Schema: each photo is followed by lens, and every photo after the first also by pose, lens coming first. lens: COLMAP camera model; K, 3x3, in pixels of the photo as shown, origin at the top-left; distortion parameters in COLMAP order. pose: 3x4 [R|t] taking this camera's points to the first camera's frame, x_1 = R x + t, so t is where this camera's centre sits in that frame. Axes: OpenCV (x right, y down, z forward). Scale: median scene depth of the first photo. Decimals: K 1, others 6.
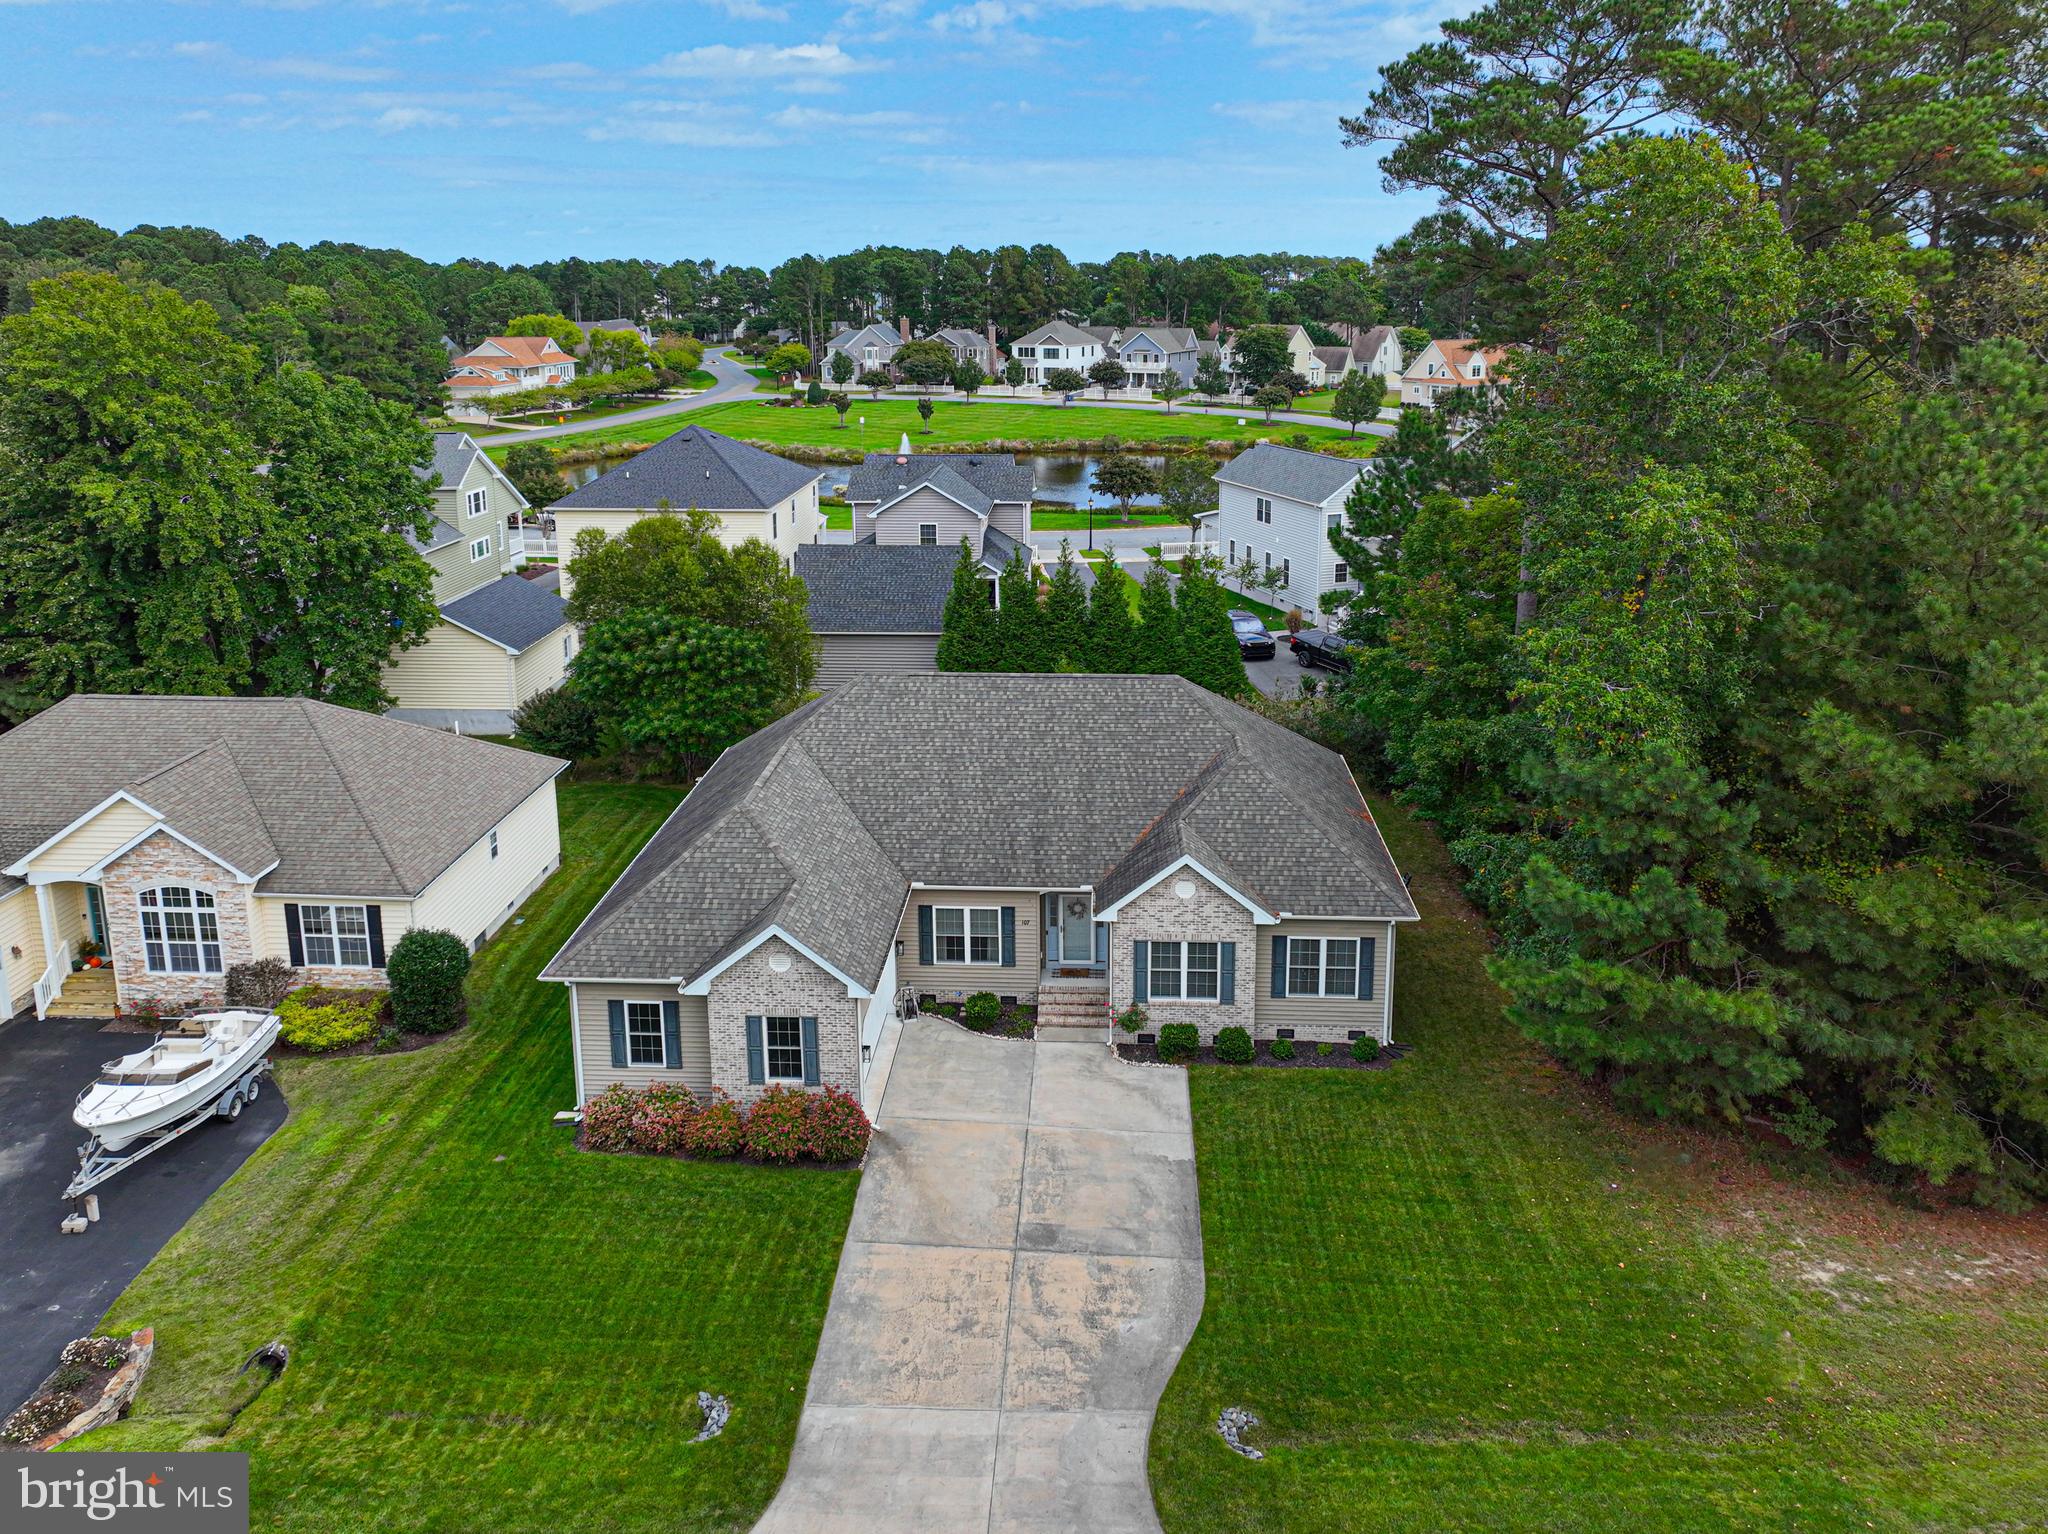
lens RADIAL K [[1503.8, 0, 1028.4], [0, 1503.8, 576.4], [0, 0, 1]] dist [-0.002433, 0.012577]
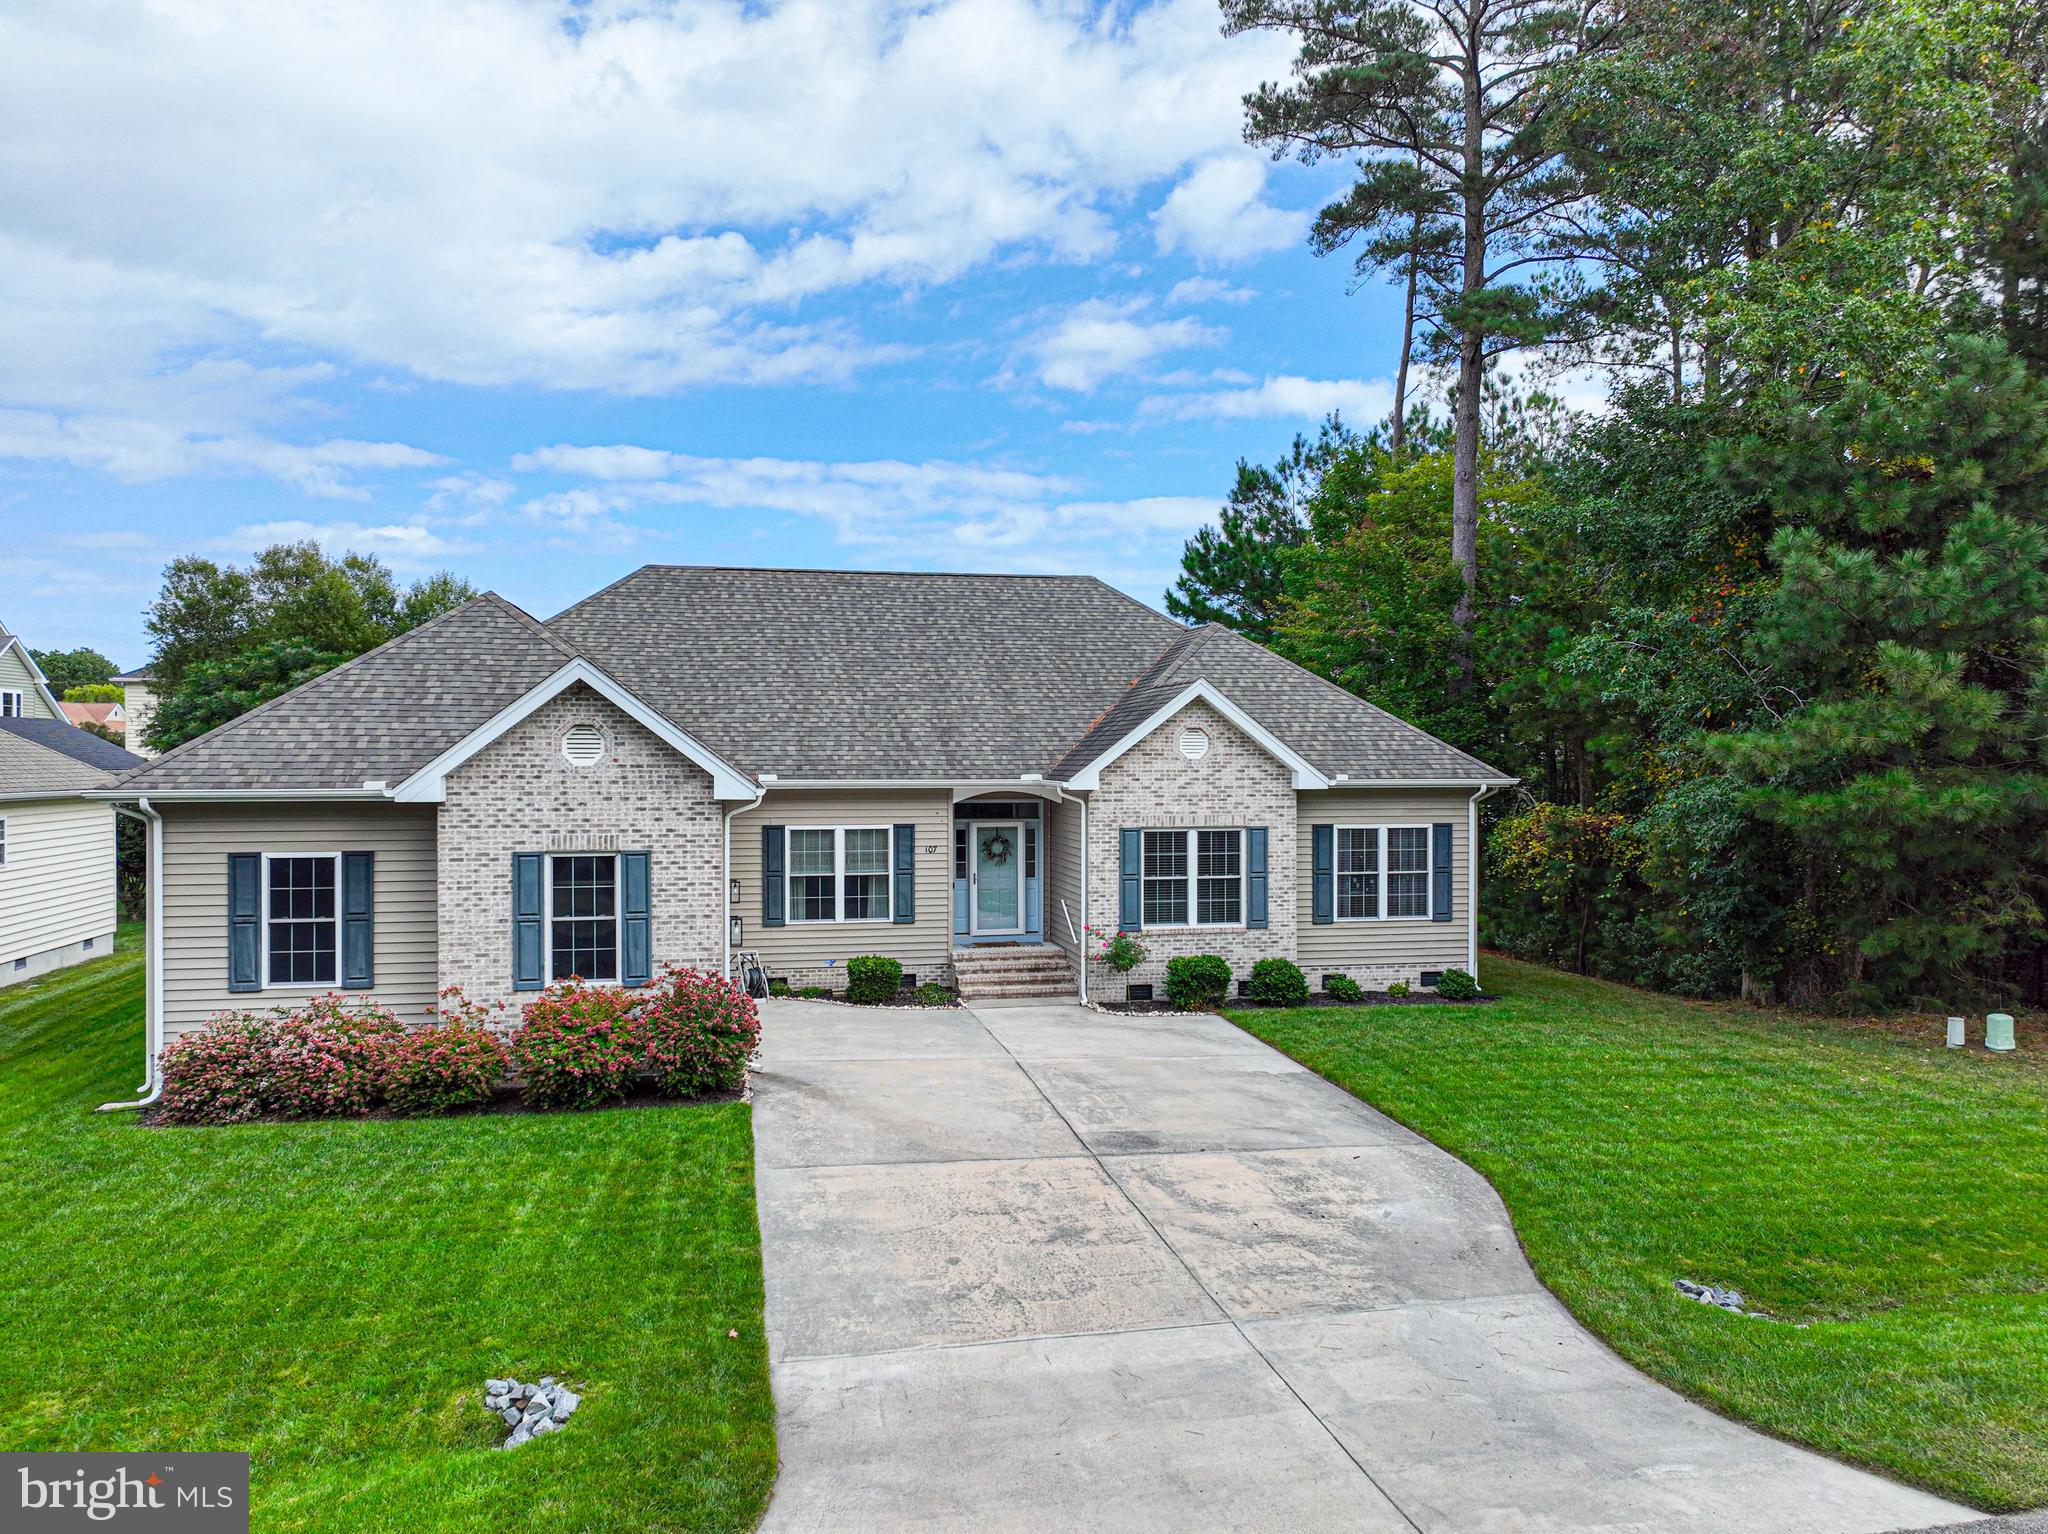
lens RADIAL K [[1465.4, 0, 1022.2], [0, 1465.4, 747.4], [0, 0, 1]] dist [0.003554, 0.003441]
pose [[0.968406, 0.005386, 0.249321, -0.128129], [0.044760, 0.979777, -0.195022, 0.329194], [-0.245329, 0.200020, 0.948581, 0.404877]]
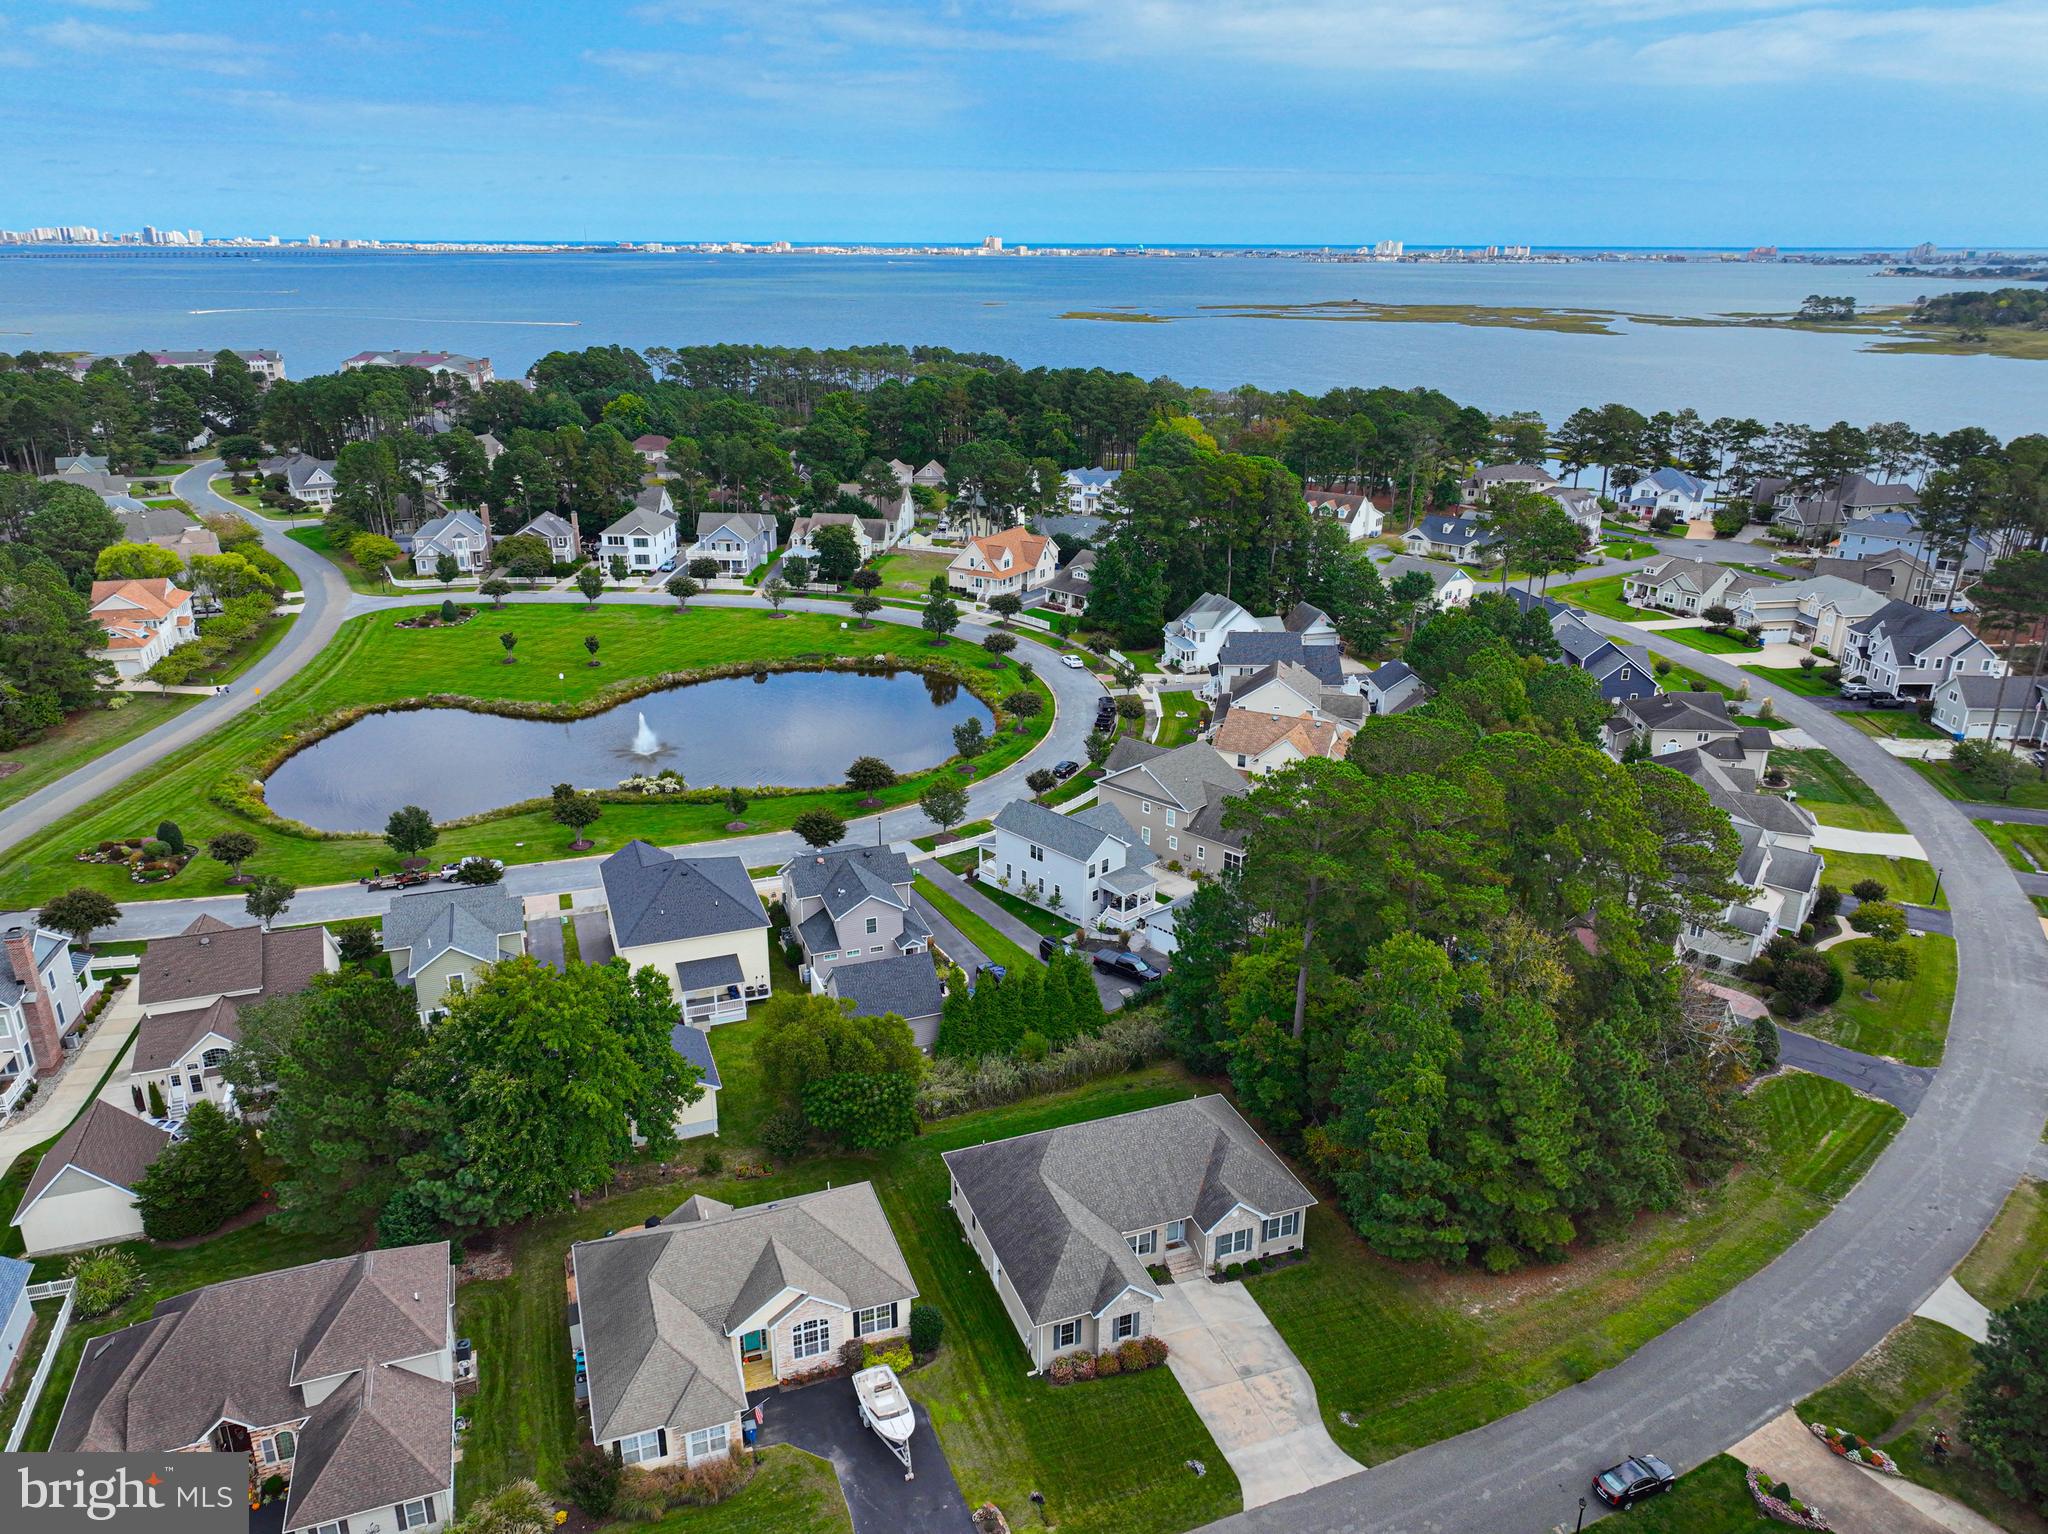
lens RADIAL K [[1436.9, 0, 1015.3], [0, 1436.9, 760.9], [0, 0, 1]] dist [0.001915, 0.010139]
pose [[0.919304, -0.128667, 0.371921, -0.998495], [0.072629, 0.984280, 0.160991, -0.918490], [-0.386788, -0.120988, 0.914197, -0.913944]]
